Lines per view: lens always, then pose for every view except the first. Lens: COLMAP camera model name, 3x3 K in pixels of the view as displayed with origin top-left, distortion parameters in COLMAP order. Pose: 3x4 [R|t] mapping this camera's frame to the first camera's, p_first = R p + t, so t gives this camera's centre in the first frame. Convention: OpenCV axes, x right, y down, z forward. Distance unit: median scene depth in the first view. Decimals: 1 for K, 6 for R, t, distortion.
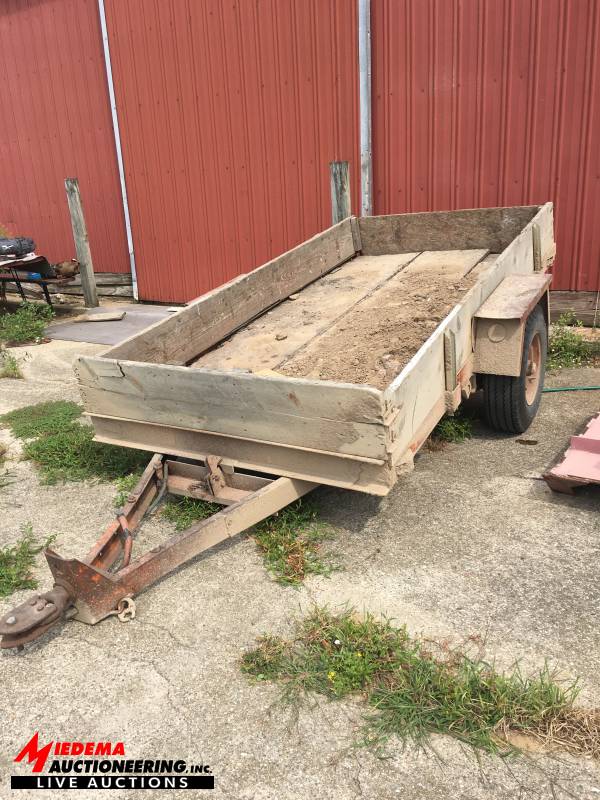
lens RADIAL K [[677.0, 0, 298.3], [0, 677.0, 399.4], [0, 0, 1]] dist [0.063018, -0.064396]
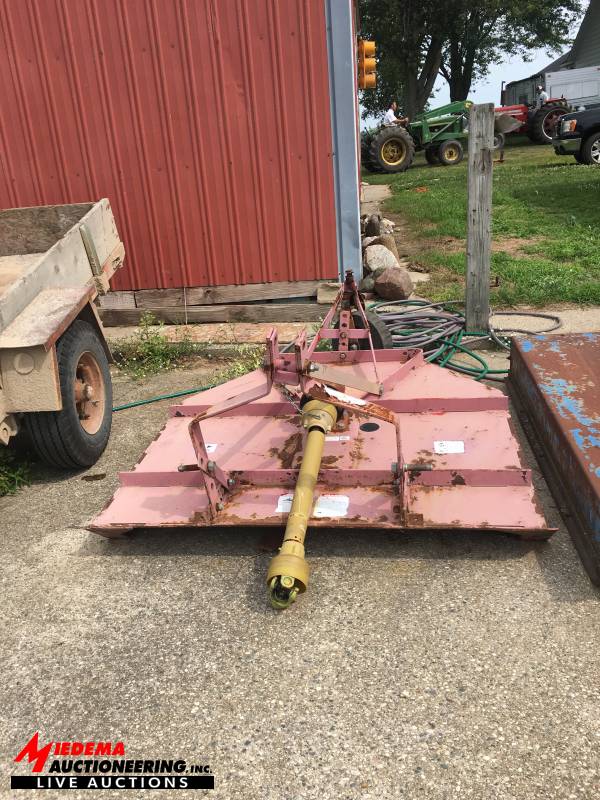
lens RADIAL K [[677.0, 0, 301.2], [0, 677.0, 397.6], [0, 0, 1]] dist [0.063018, -0.064396]
pose [[0.883989, -0.167291, 0.436552, 0.205065], [0.159055, 0.985700, 0.055653, -0.045272], [-0.439619, 0.020239, 0.897956, 0.089672]]
